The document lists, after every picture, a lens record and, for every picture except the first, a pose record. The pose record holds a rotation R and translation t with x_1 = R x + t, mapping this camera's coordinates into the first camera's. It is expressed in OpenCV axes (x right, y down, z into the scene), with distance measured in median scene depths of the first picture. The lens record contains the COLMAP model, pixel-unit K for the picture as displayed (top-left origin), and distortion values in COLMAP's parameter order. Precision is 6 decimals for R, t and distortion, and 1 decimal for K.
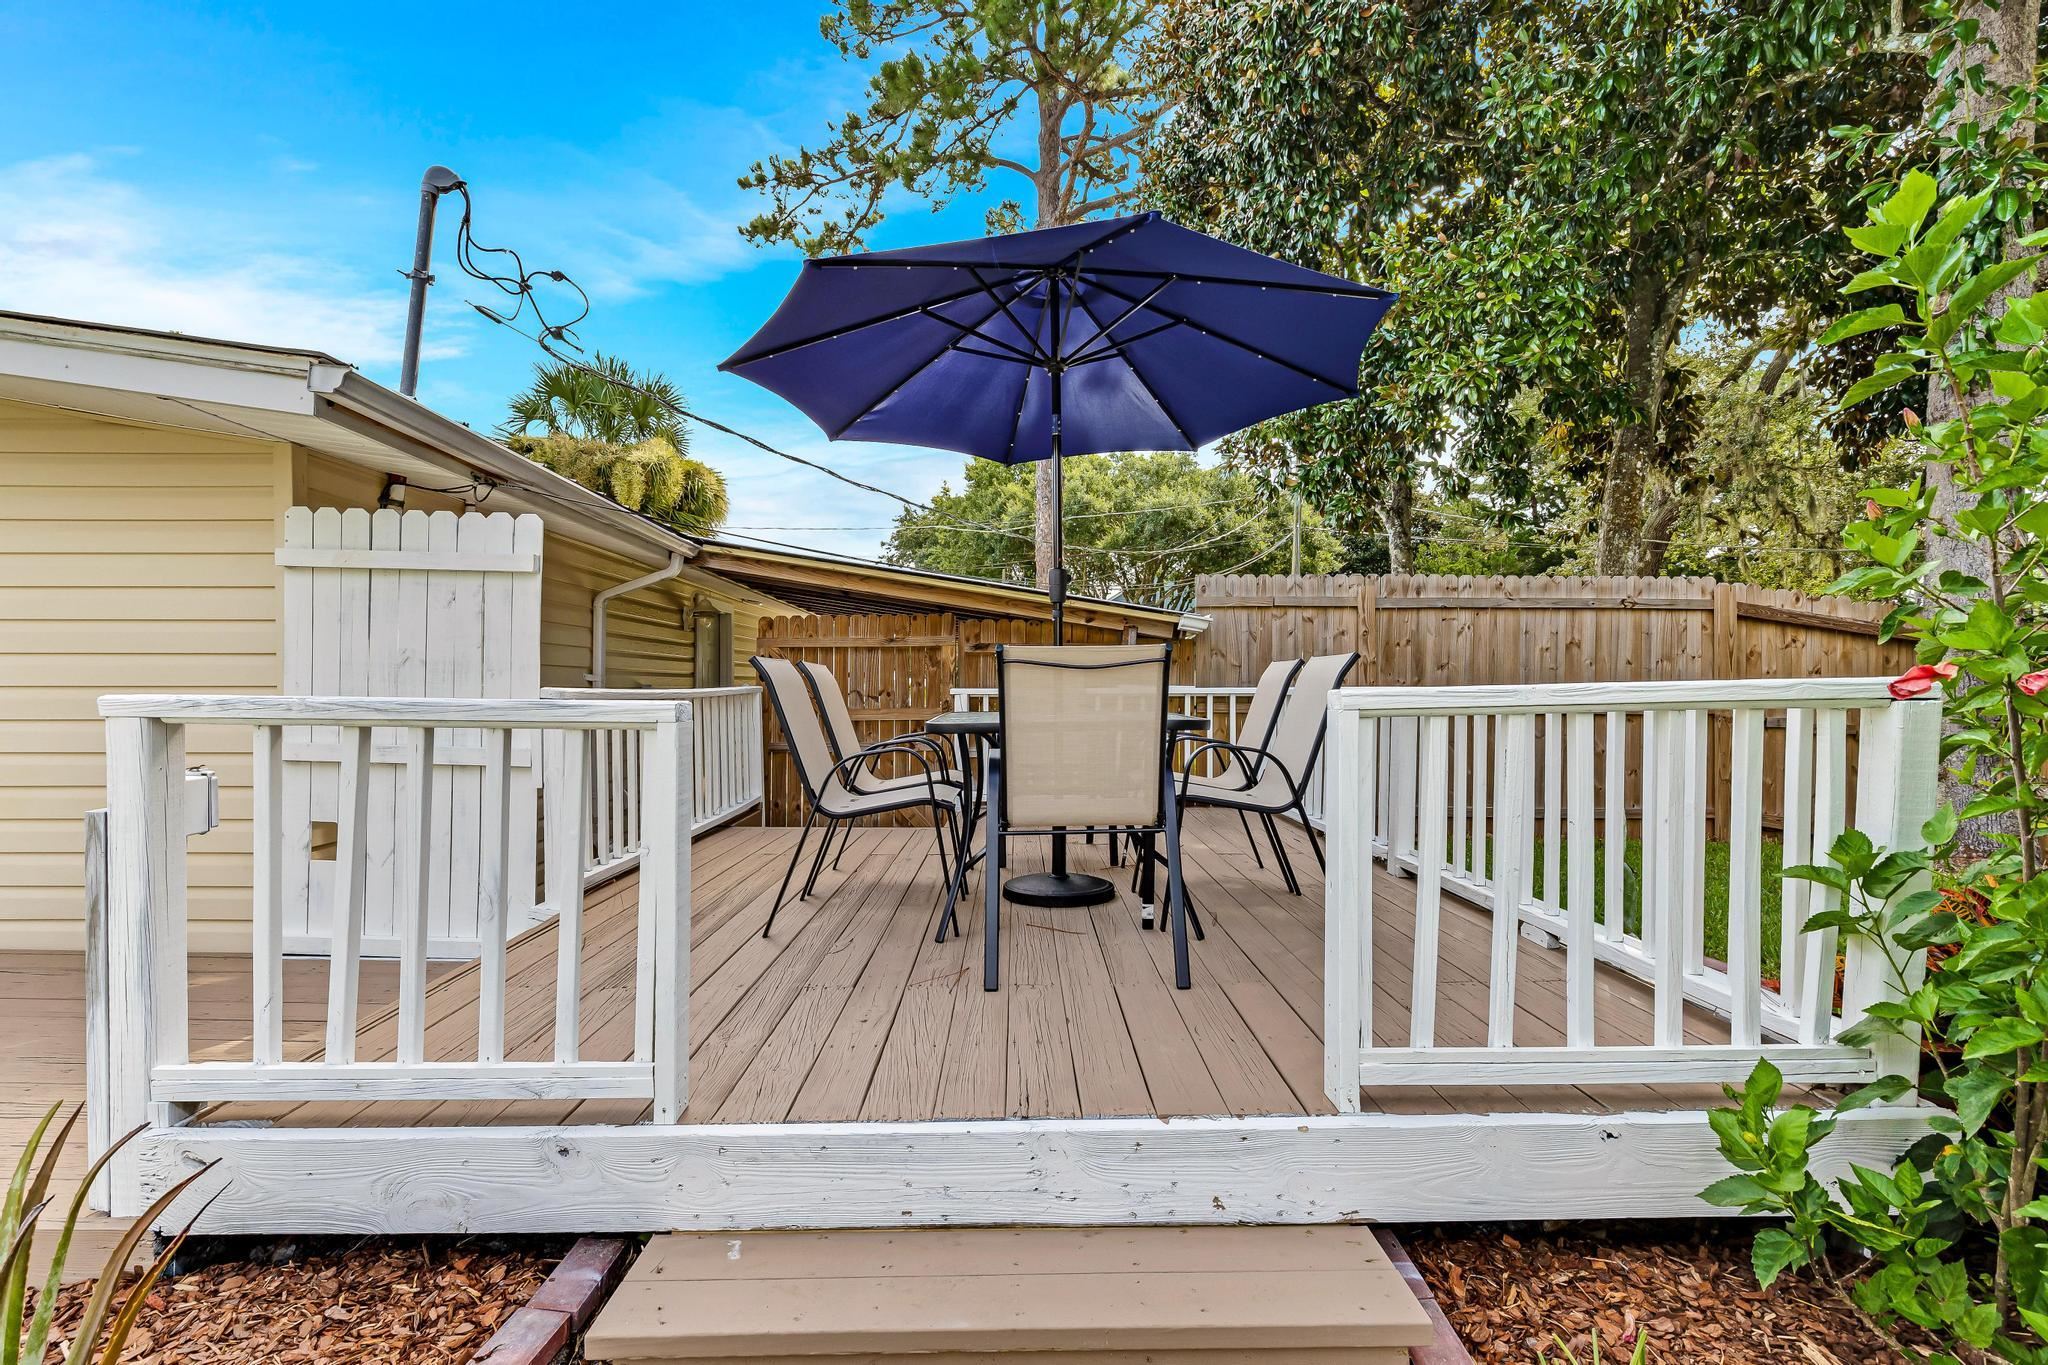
lens RADIAL K [[911.2, 0, 1024.5], [0, 911.2, 691.9], [0, 0, 1]] dist [0.013068, -0.000586]
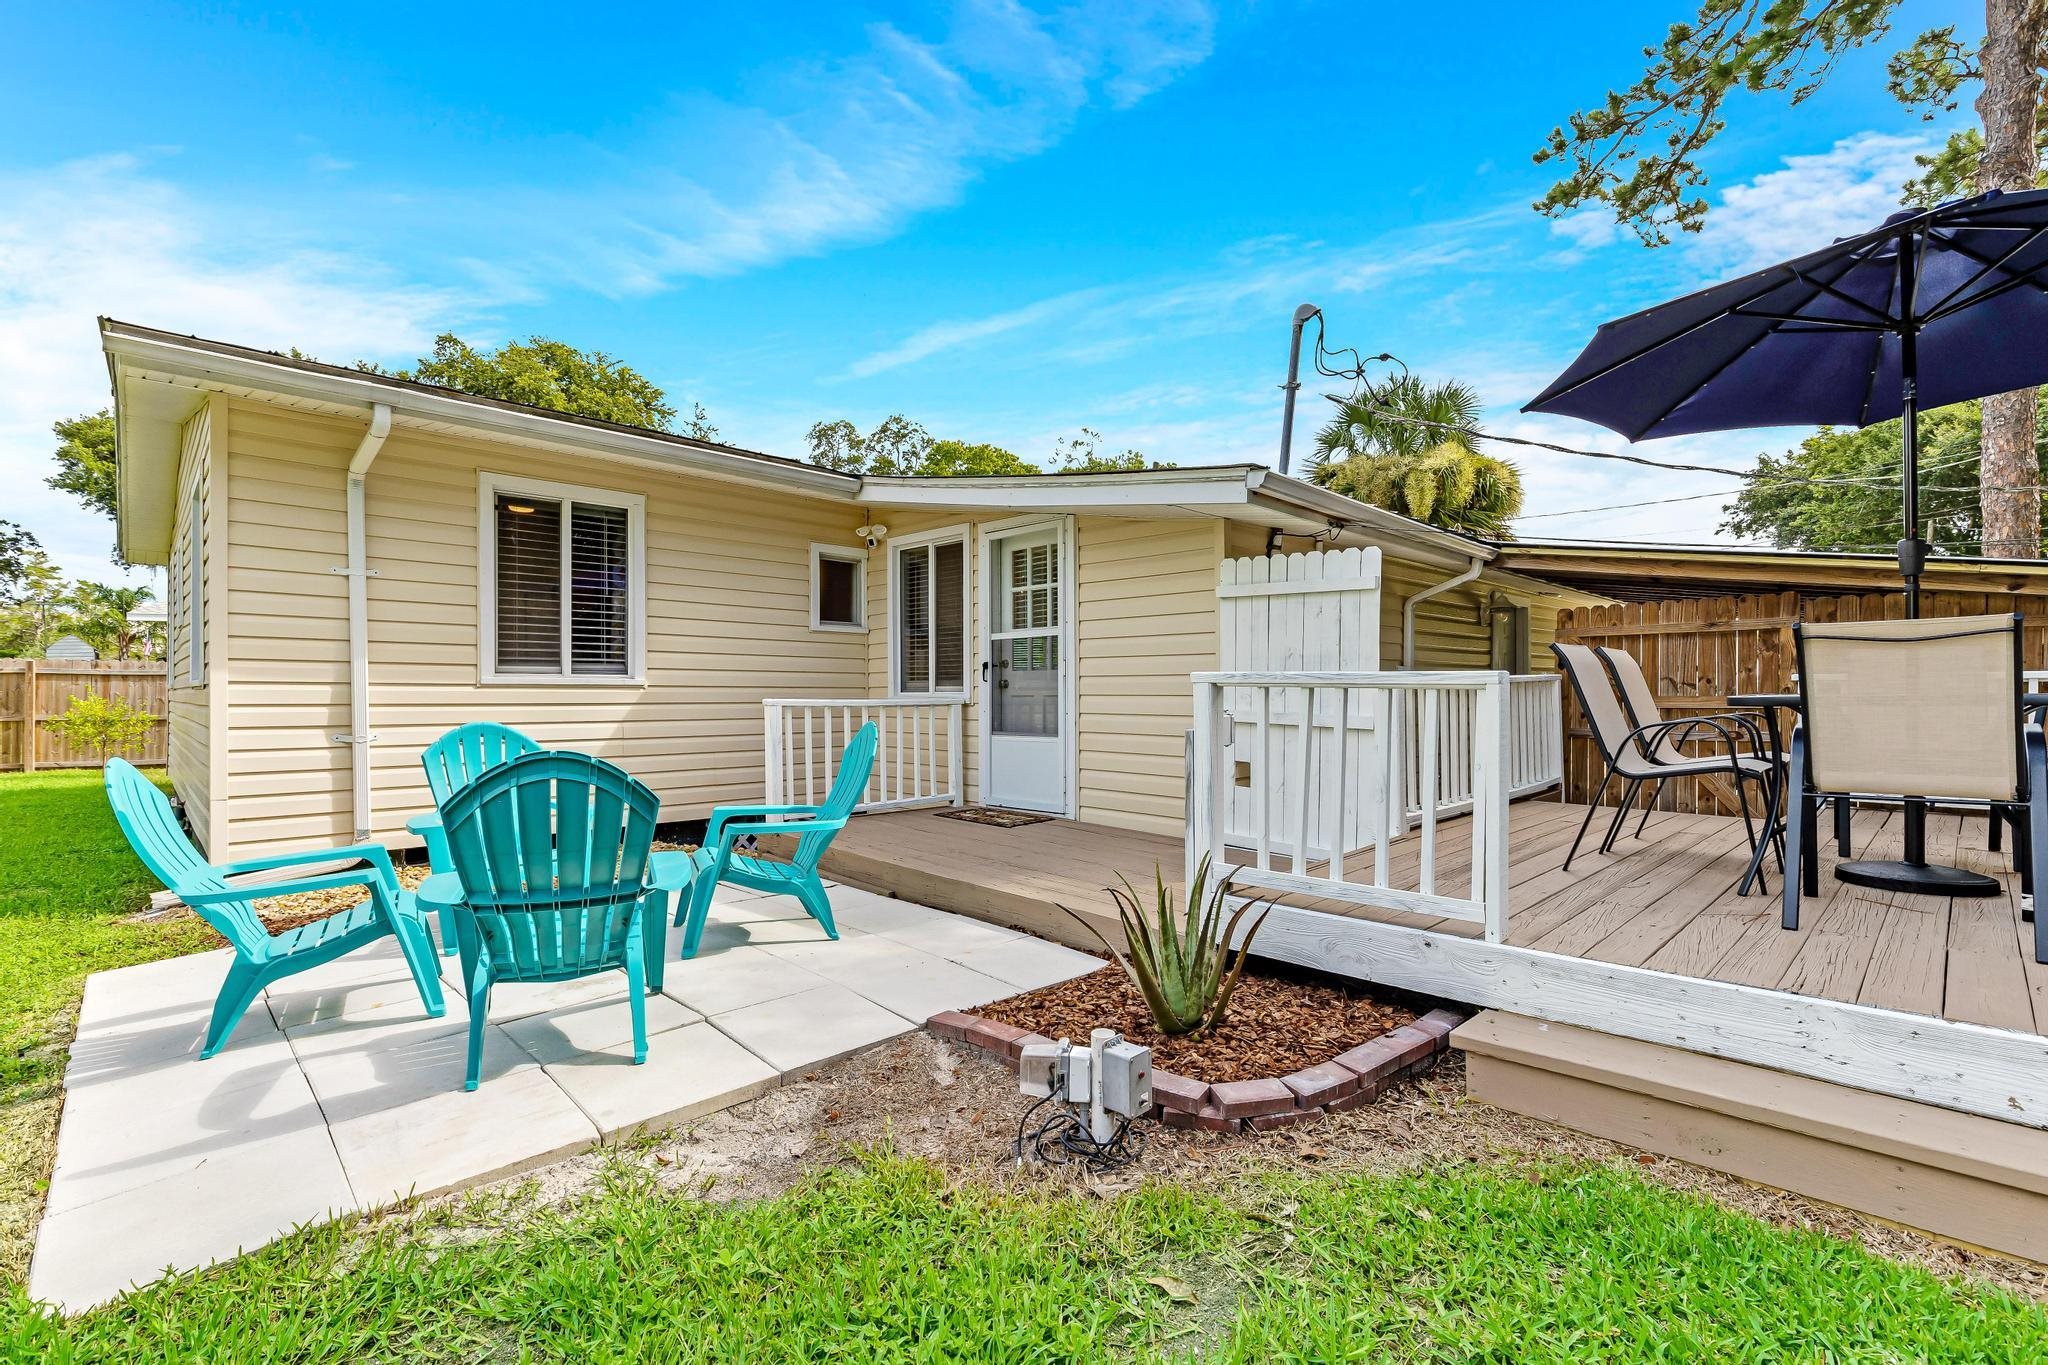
lens RADIAL K [[891.2, 0, 1024.0], [0, 891.2, 682.5], [0, 0, 1]] dist [0.002272, -0.000001]
pose [[0.680620, -0.003930, -0.732626, 0.068700], [-0.001456, 0.999976, -0.006716, 0.016201], [0.732635, 0.005637, 0.680598, -0.239376]]
